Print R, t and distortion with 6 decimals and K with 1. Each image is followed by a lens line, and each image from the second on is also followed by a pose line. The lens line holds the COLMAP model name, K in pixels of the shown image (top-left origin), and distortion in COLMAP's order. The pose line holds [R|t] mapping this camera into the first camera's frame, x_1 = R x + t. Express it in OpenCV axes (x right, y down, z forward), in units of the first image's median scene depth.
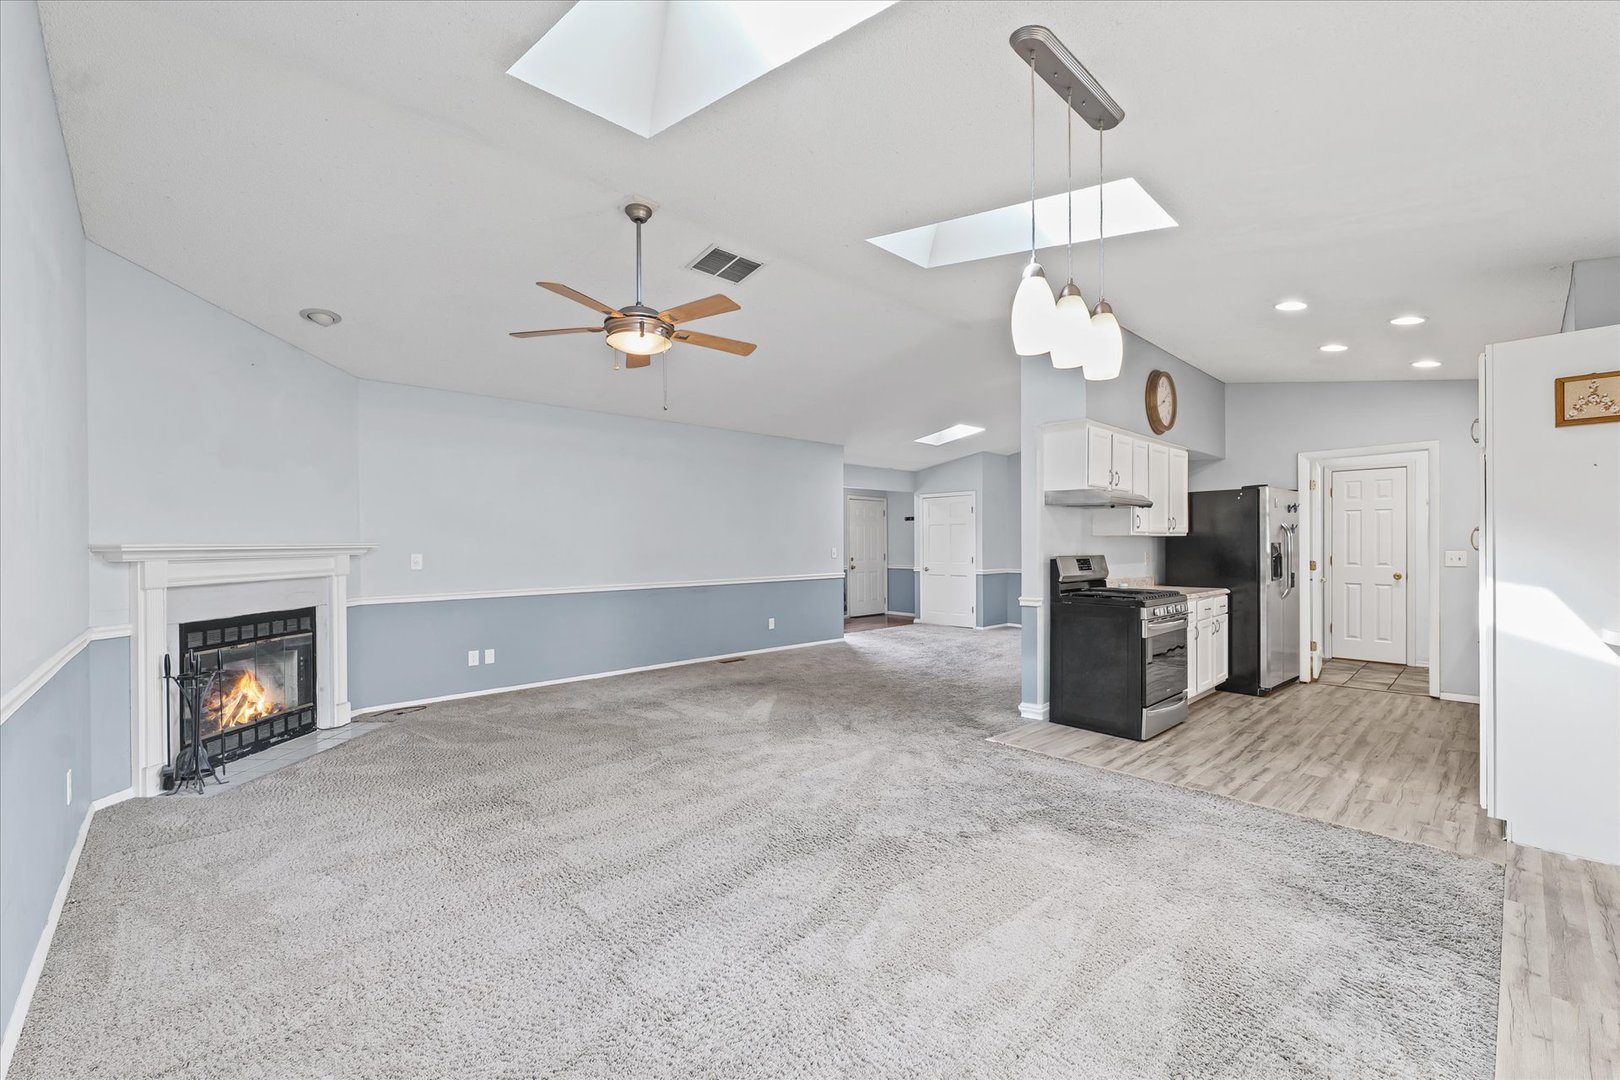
lens RADIAL K [[664.9, 0, 806.1], [0, 664.9, 544.5], [0, 0, 1]] dist [-0.001018, -0.000358]
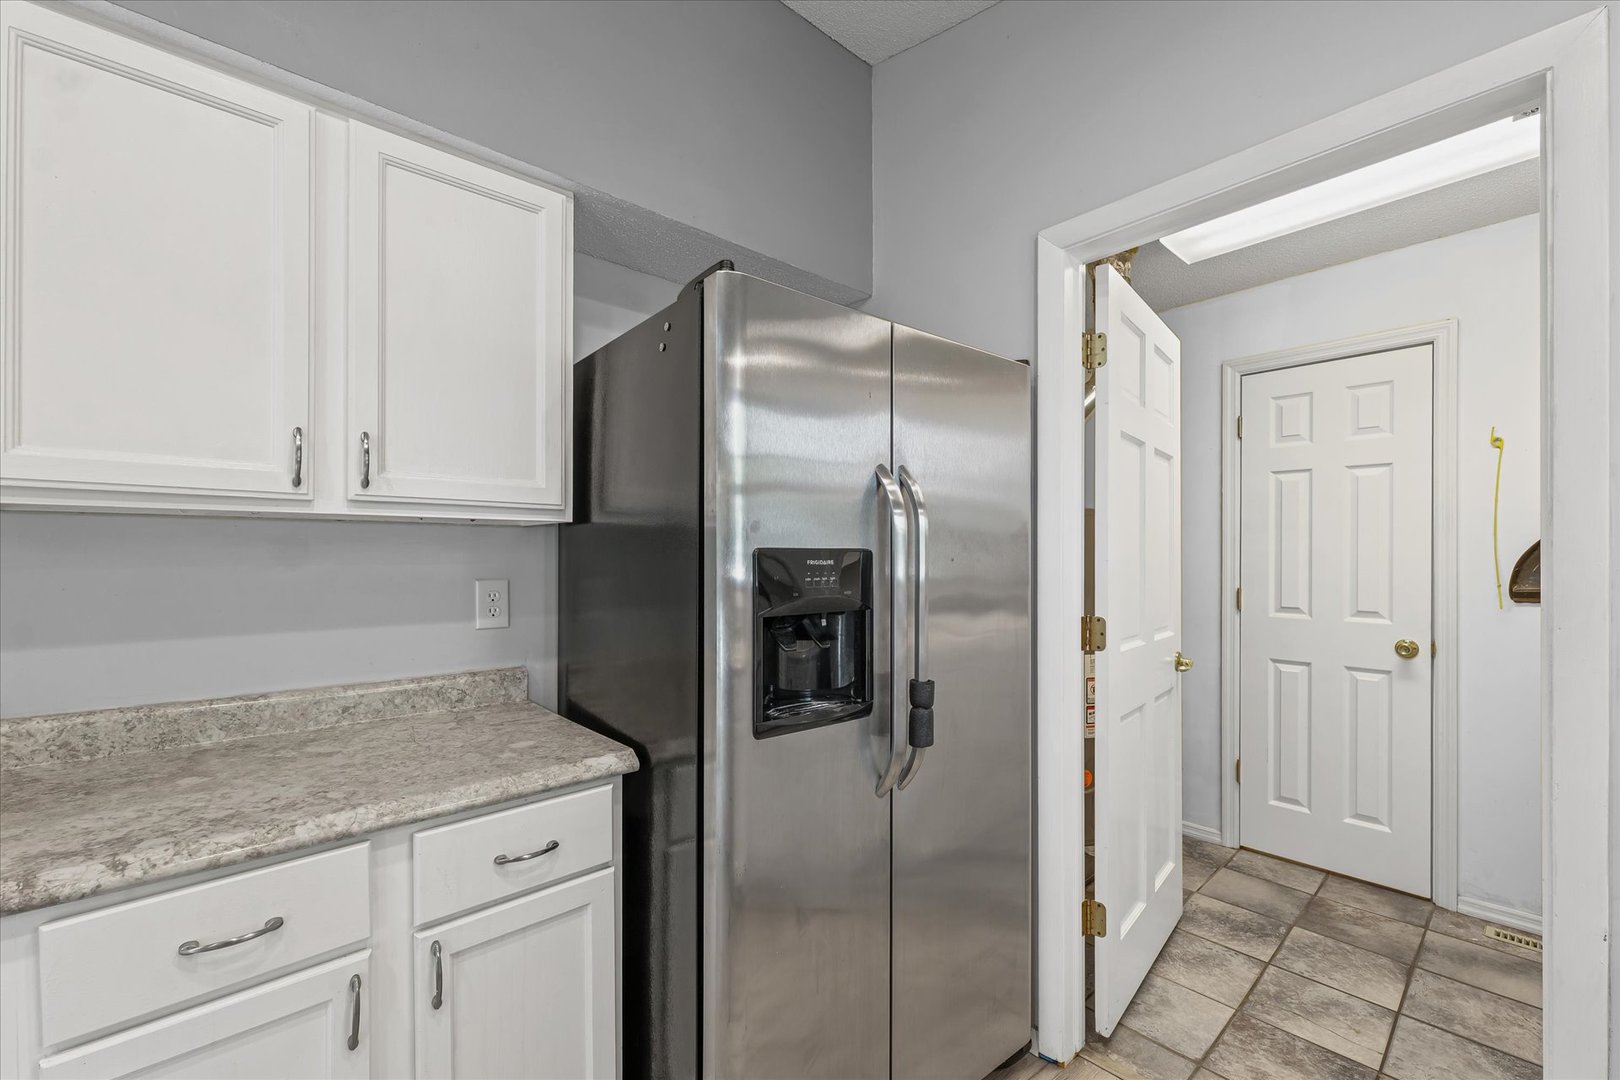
lens RADIAL K [[664.9, 0, 810.3], [0, 664.9, 554.0], [0, 0, 1]] dist [-0.001018, -0.000358]
pose [[0.999799, 0.002148, -0.019911, 0.578323], [-0.002221, 0.999991, -0.003638, -0.001628], [0.019903, 0.003682, 0.999795, 0.637941]]
